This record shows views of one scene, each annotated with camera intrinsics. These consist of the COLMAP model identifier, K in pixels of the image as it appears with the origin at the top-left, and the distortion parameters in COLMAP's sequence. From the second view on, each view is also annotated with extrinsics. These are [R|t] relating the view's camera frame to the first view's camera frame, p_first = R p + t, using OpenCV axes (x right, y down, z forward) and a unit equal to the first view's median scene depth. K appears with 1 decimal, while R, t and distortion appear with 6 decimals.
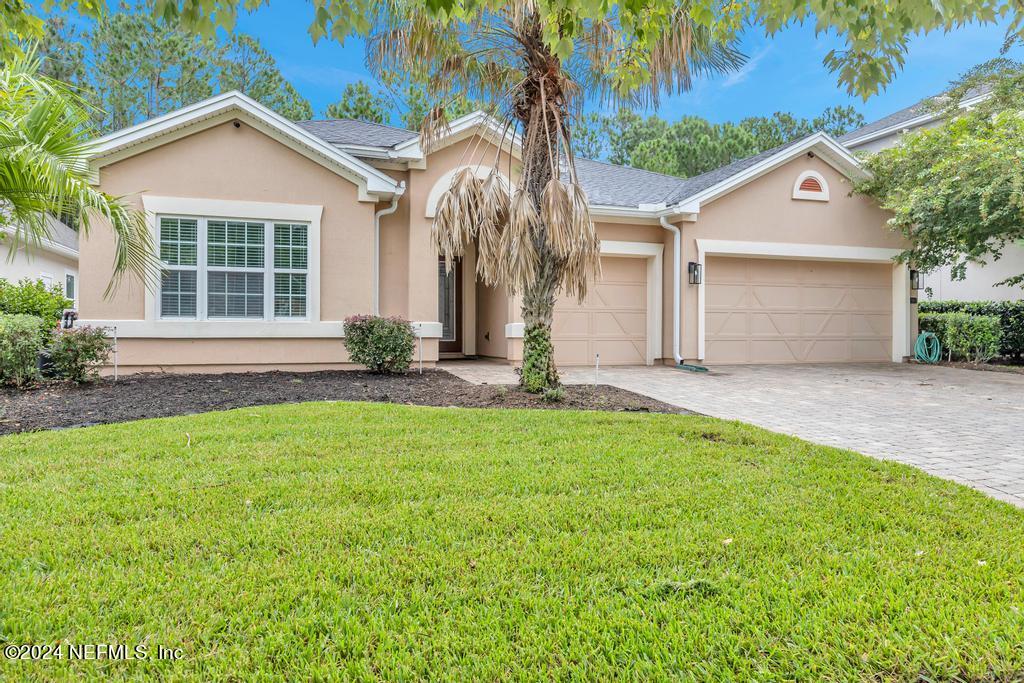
lens RADIAL K [[680.1, 0, 512.0], [0, 680.1, 341.5], [0, 0, 1]] dist [0.002695, -0.000364]
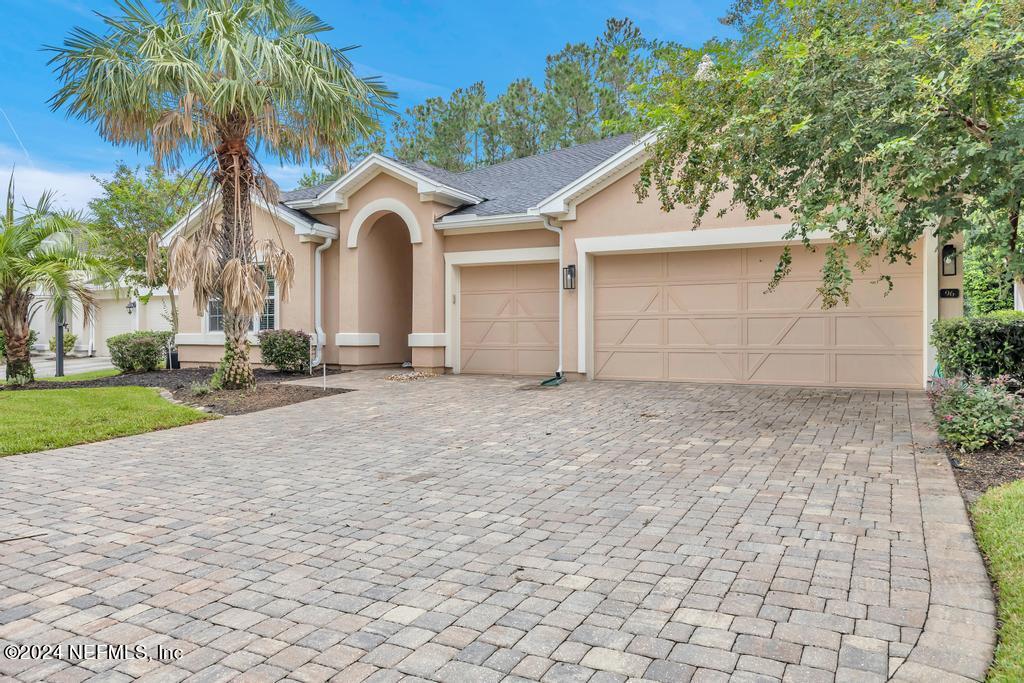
lens RADIAL K [[724.3, 0, 512.0], [0, 724.3, 341.5], [0, 0, 1]] dist [-0.003126, -0.000344]
pose [[0.685897, 0.005823, -0.727676, 0.937558], [-0.007011, 0.999974, 0.001393, -0.015593], [0.727665, 0.004146, 0.685920, 0.286552]]
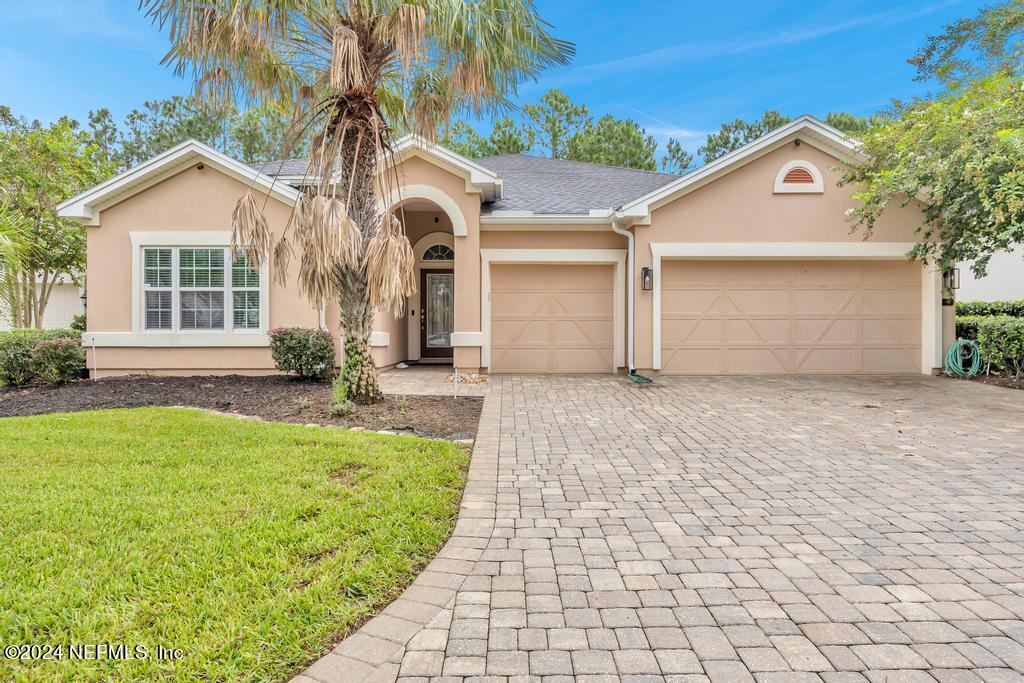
lens RADIAL K [[590.7, 0, 512.0], [0, 590.7, 341.5], [0, 0, 1]] dist [0.000498, 0.000312]
pose [[0.949814, 0.002729, -0.312804, 0.355473], [-0.001307, 0.999988, 0.004755, -0.016206], [0.312814, -0.004107, 0.949806, 0.152611]]
